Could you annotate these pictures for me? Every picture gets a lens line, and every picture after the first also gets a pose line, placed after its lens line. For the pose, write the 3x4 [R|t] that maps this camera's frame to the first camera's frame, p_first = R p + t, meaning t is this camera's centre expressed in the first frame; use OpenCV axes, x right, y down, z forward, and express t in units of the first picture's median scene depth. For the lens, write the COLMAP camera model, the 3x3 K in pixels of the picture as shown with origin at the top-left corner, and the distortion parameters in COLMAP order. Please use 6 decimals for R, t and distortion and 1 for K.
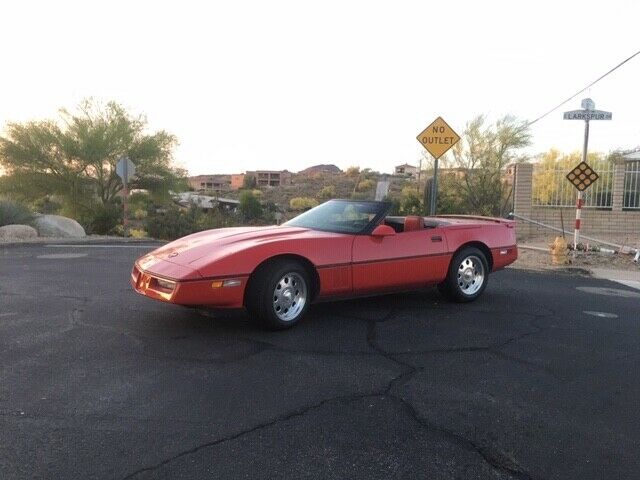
lens RADIAL K [[539.6, 0, 320.0], [0, 539.6, 240.0], [0, 0, 1]] dist [0.038658, -0.006799]
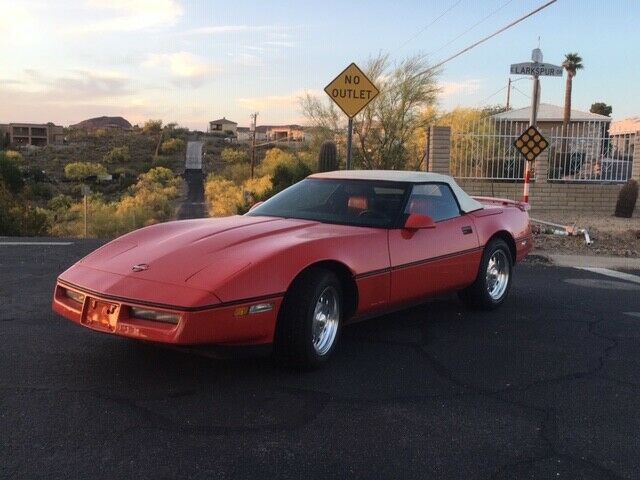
lens RADIAL K [[704.0, 0, 320.0], [0, 704.0, 240.0], [0, 0, 1]] dist [0.054877, -0.010344]
pose [[0.957014, -0.030176, 0.288467, -0.116942], [0.021286, 0.999198, 0.033906, -0.011232], [-0.289259, -0.026309, 0.956889, 0.047615]]
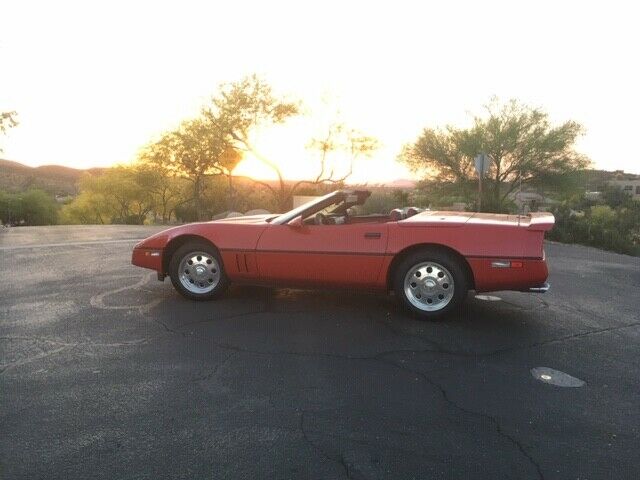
lens RADIAL K [[539.2, 0, 320.0], [0, 539.2, 240.0], [0, 0, 1]] dist [0.040741, -0.003031]
pose [[0.598398, 0.074350, -0.797742, 0.366097], [-0.069803, 0.996737, 0.040536, -0.010418], [0.798153, 0.031428, 0.601635, 0.185027]]
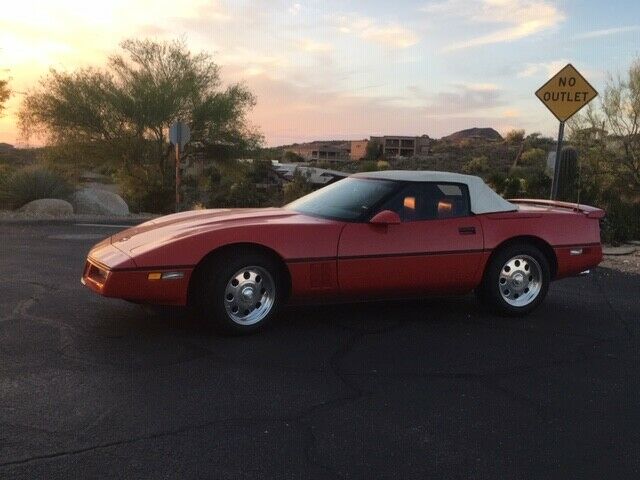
lens RADIAL K [[704.0, 0, 320.0], [0, 704.0, 240.0], [0, 0, 1]] dist [0.054877, -0.010344]
pose [[0.978306, 0.036355, -0.203953, 0.093904], [-0.032481, 0.999223, 0.022308, -0.001898], [0.204605, -0.015200, 0.978727, -0.004121]]
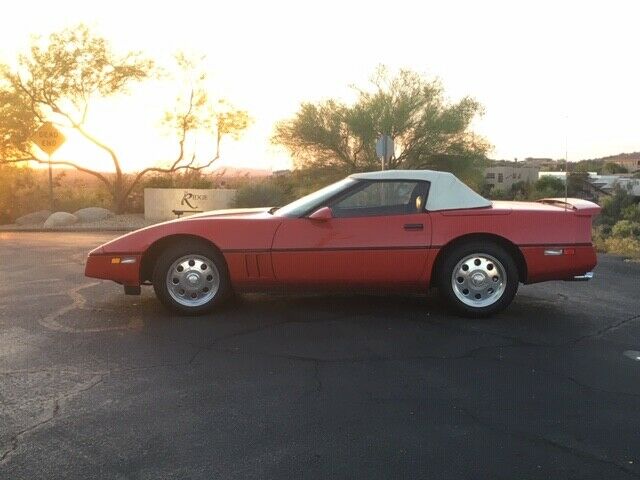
lens RADIAL K [[704.0, 0, 320.0], [0, 704.0, 240.0], [0, 0, 1]] dist [0.054877, -0.010344]
pose [[0.798447, 0.043123, -0.600519, 0.306180], [-0.041588, 0.999000, 0.016443, 0.002178], [0.600628, 0.011845, 0.799441, 0.057711]]
